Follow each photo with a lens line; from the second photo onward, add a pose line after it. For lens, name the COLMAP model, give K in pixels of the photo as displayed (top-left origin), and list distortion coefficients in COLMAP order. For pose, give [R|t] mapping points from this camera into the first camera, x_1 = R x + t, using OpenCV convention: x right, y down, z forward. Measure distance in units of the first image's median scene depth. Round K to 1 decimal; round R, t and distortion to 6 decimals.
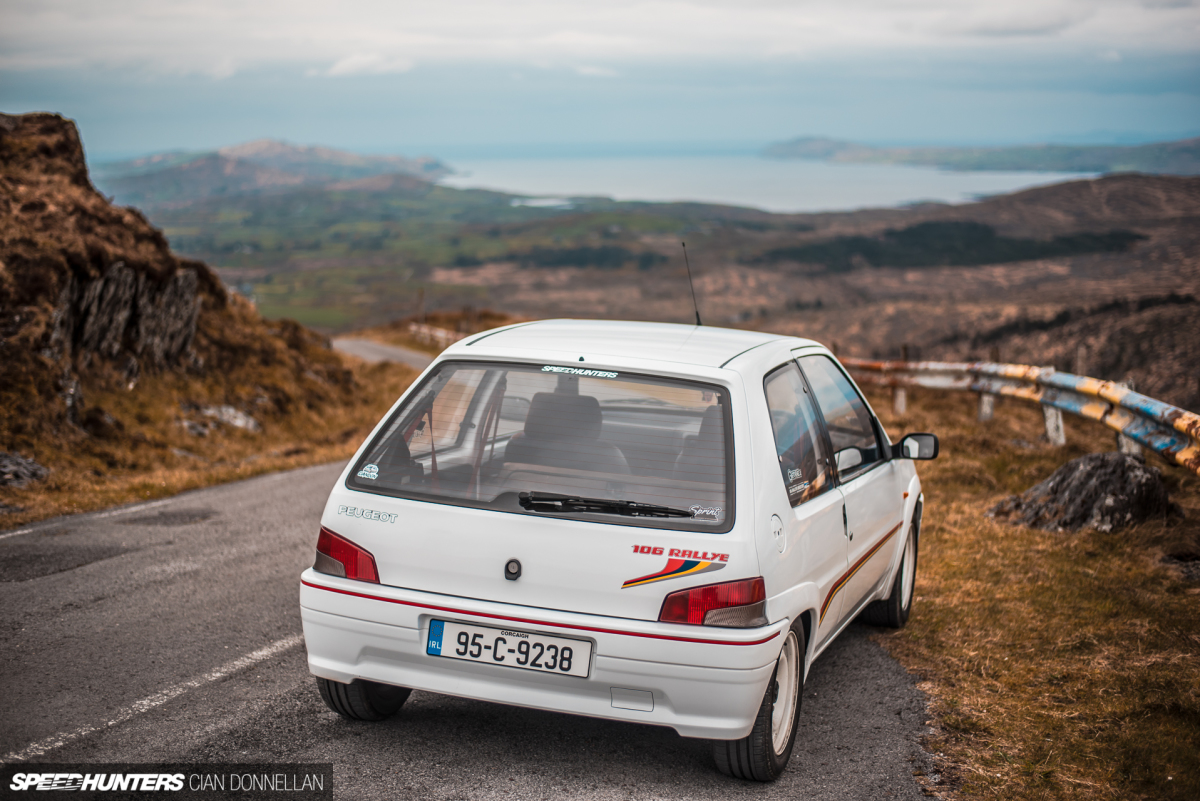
lens RADIAL K [[1703.7, 0, 596.2], [0, 1703.7, 399.7], [0, 0, 1]] dist [-0.095964, 0.000000]
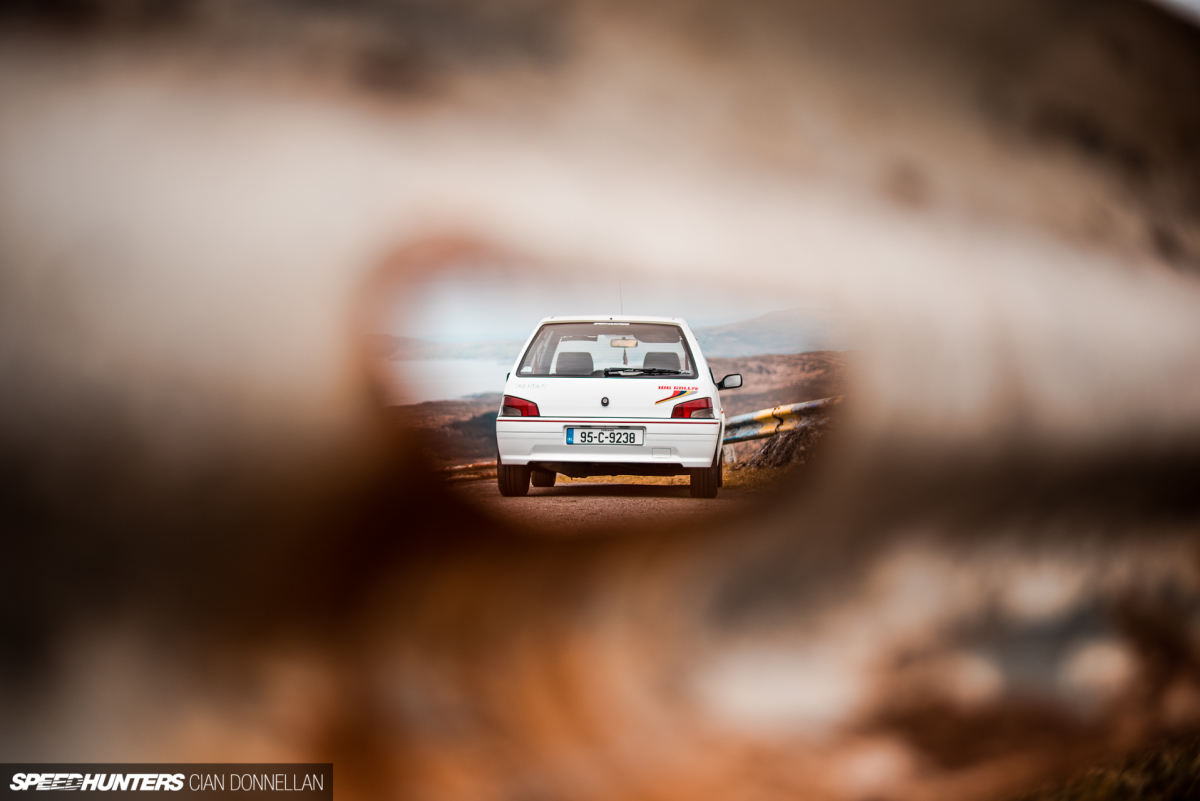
lens RADIAL K [[1685.1, 0, 596.8], [0, 1685.1, 398.3], [0, 0, 1]] dist [0.019921, 0.000000]
pose [[0.966943, -0.042778, 0.251378, -0.617129], [0.071575, 0.991728, -0.106551, 0.329832], [-0.244740, 0.121022, 0.962006, -1.151406]]
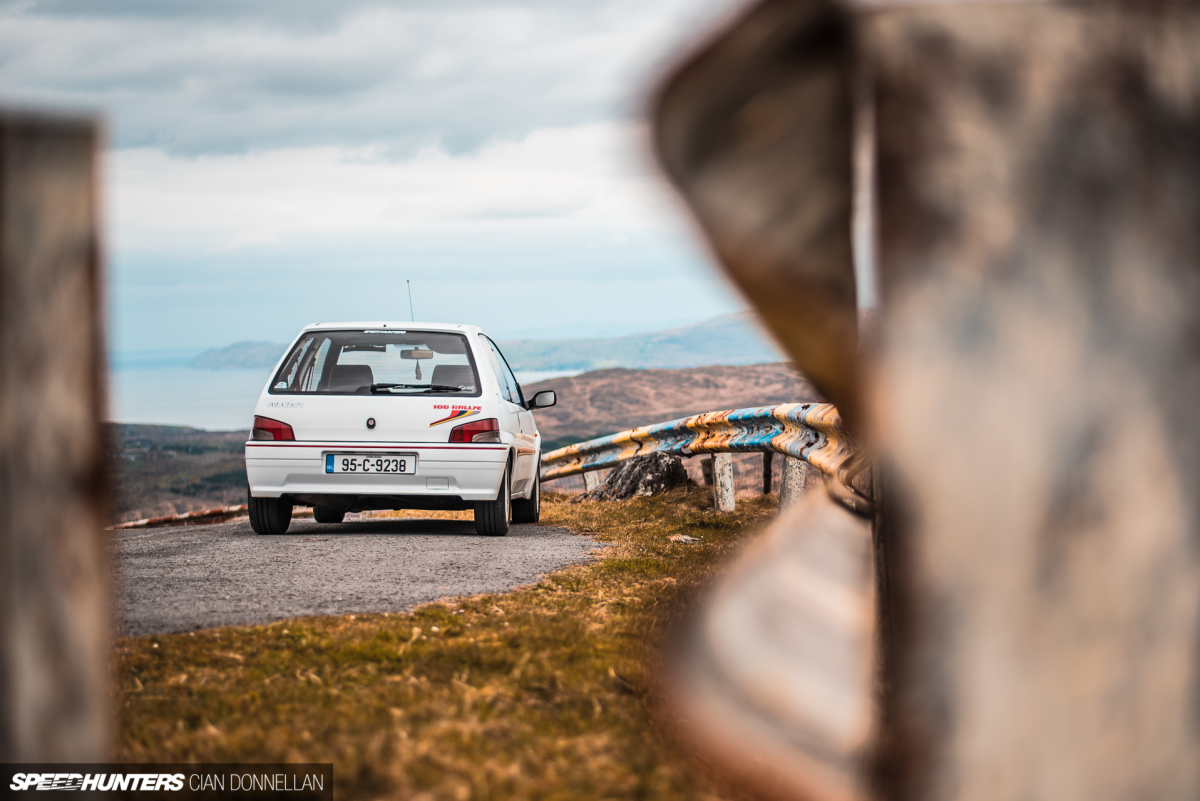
lens RADIAL K [[1992.9, 0, 601.1], [0, 1992.9, 405.8], [0, 0, 1]] dist [-0.043789, 0.000000]
pose [[0.955314, -0.040831, 0.292760, -0.456289], [0.075739, 0.991162, -0.108908, 0.342510], [-0.285726, 0.126214, 0.949964, -1.221770]]
